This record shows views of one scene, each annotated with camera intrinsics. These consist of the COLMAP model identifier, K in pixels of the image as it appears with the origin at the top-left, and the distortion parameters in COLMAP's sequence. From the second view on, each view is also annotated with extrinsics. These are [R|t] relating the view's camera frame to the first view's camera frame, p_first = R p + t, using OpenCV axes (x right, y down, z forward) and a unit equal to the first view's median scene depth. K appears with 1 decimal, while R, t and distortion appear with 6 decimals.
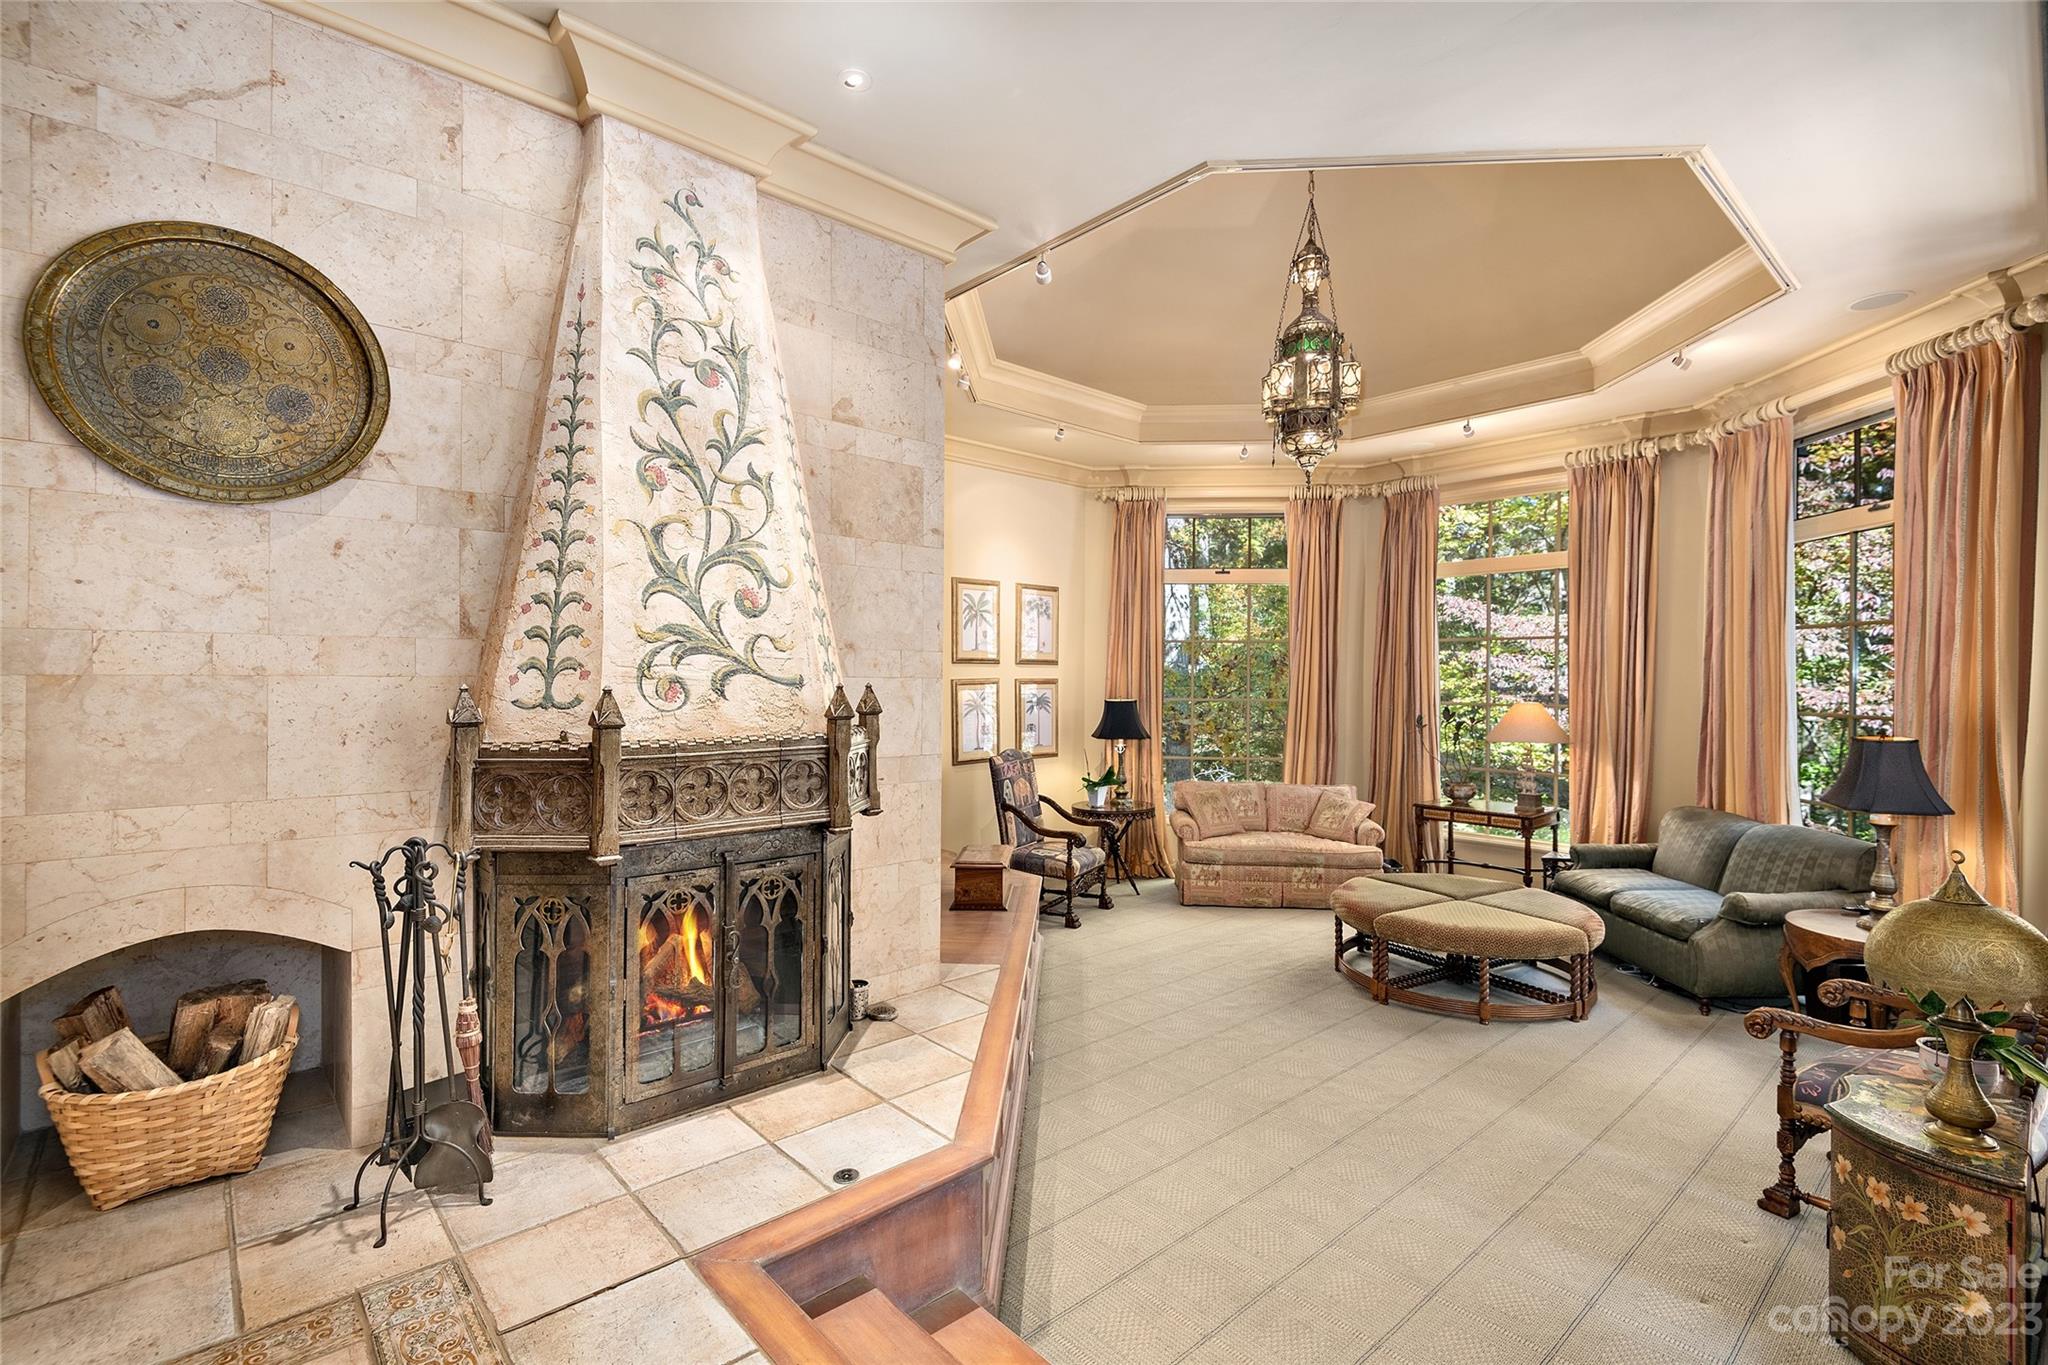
lens RADIAL K [[941.4, 0, 1030.3], [0, 941.4, 678.6], [0, 0, 1]] dist [0.002468, -0.000685]
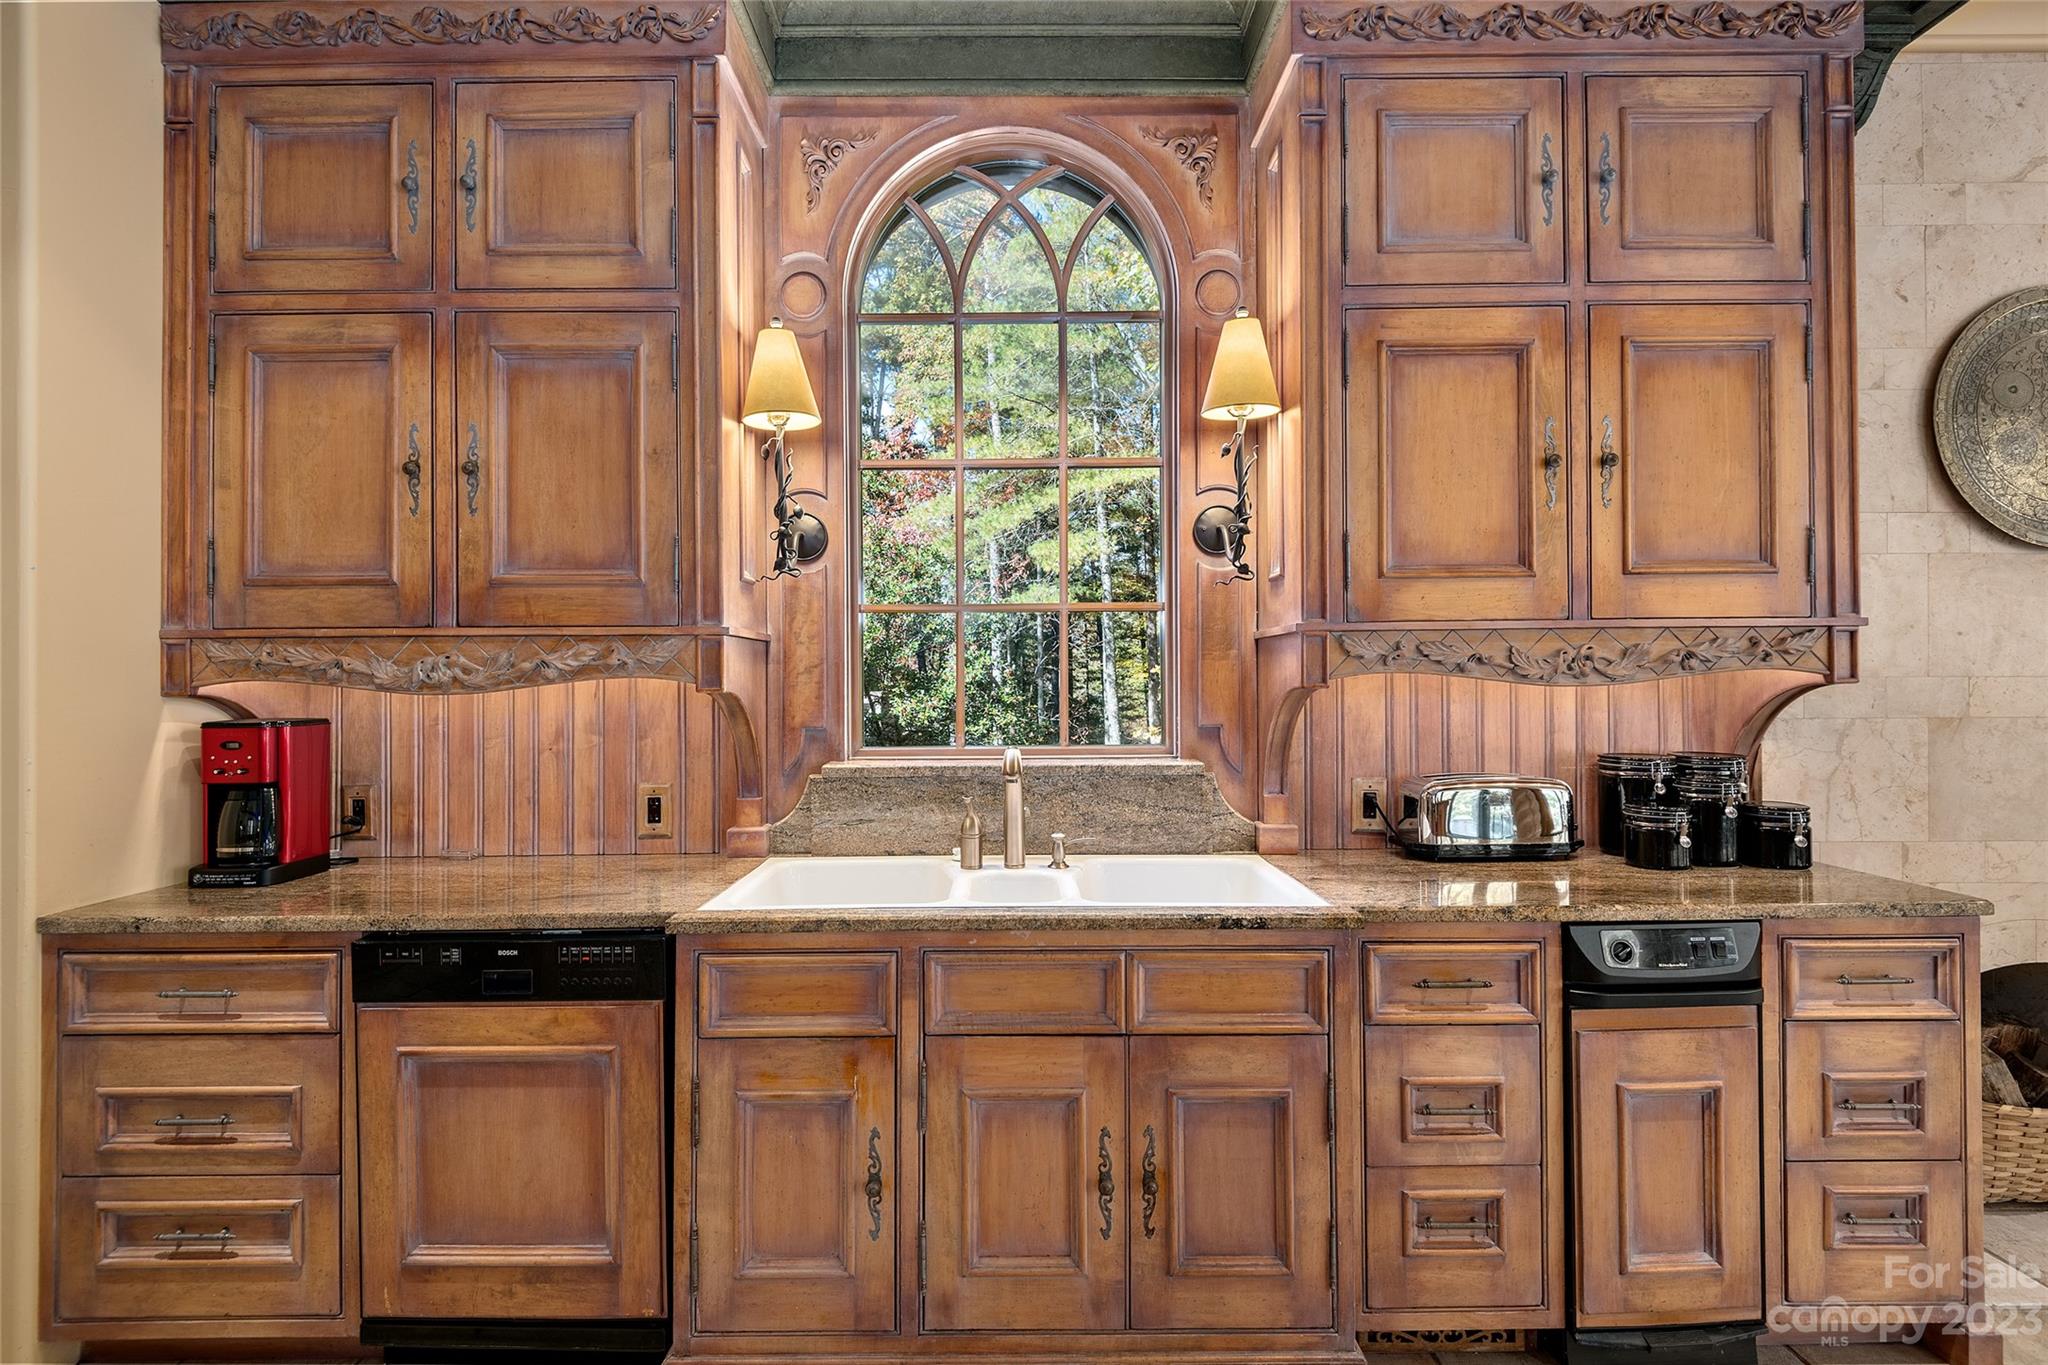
lens RADIAL K [[941.4, 0, 1024.0], [0, 941.4, 687.4], [0, 0, 1]] dist [0.002468, -0.000685]
pose [[0.747401, -0.007333, -0.664333, -1.071461], [0.003302, 0.999968, -0.007323, -0.034096], [0.664365, 0.003280, 0.747401, -0.550812]]
